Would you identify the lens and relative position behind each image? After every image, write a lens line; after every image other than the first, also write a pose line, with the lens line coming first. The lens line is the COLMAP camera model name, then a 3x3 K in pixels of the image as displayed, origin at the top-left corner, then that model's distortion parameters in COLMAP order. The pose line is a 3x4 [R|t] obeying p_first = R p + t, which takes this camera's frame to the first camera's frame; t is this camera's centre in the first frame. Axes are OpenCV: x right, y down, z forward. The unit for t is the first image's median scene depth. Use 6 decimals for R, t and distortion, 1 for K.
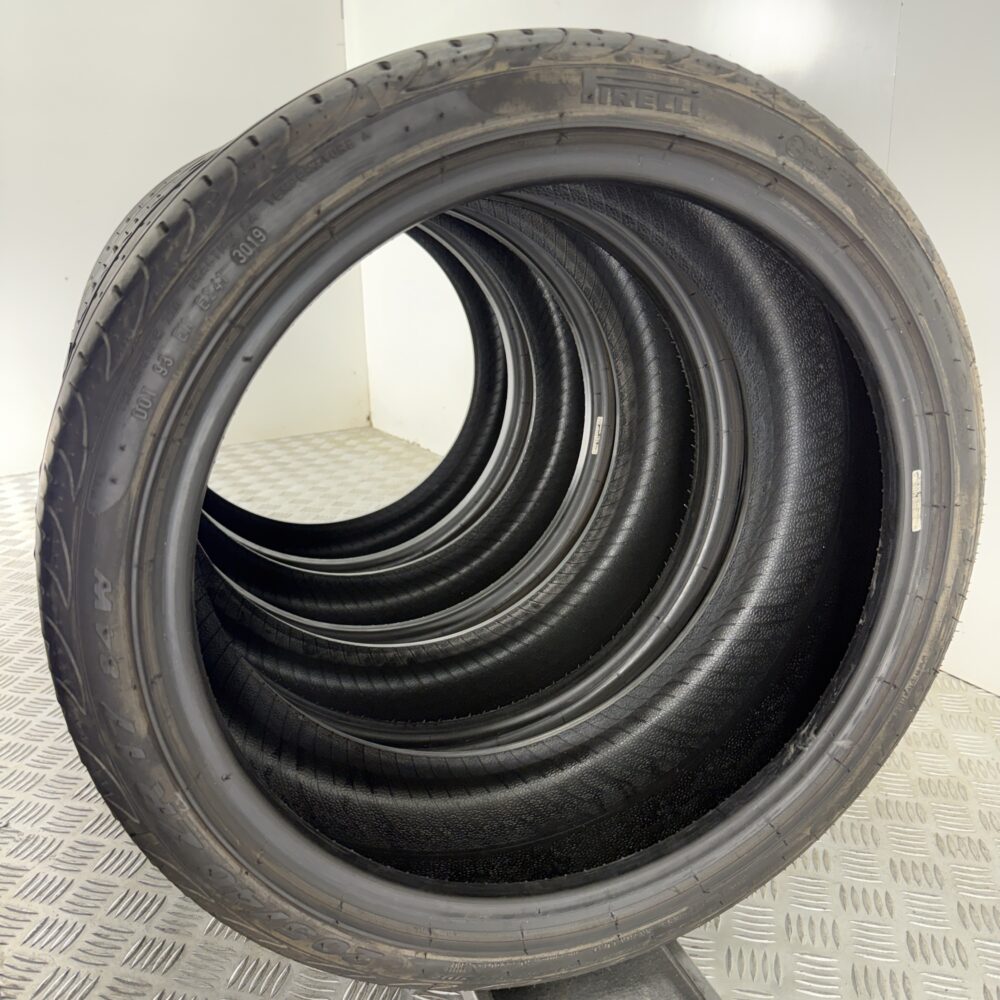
lens RADIAL K [[917.9, 0, 500.9], [0, 917.9, 481.6], [0, 0, 1]] dist [0.002524, -0.013234]
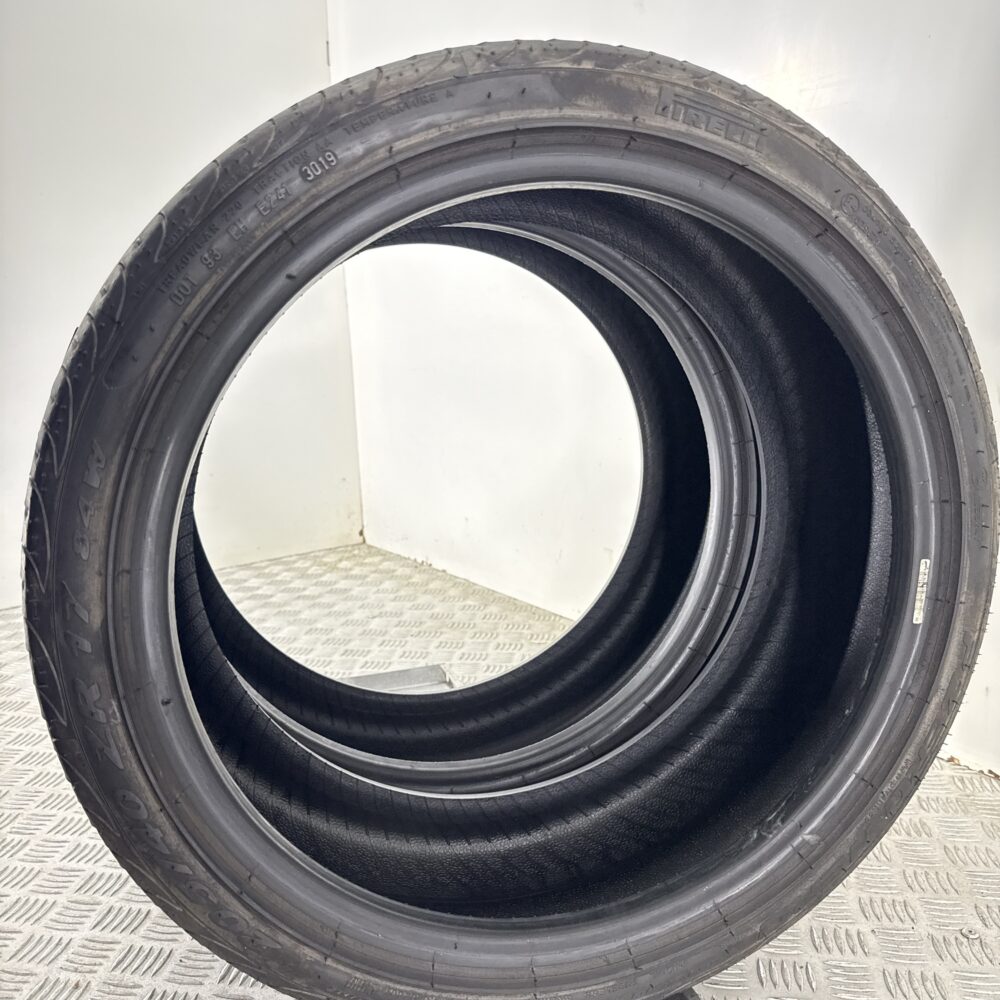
lens RADIAL K [[917.9, 0, 500.9], [0, 917.9, 481.6], [0, 0, 1]] dist [0.002524, -0.013234]
pose [[0.979717, 0.197395, -0.034502, 0.031633], [-0.200361, 0.967762, -0.152619, 0.183589], [0.003263, 0.156436, 0.987683, 0.019826]]
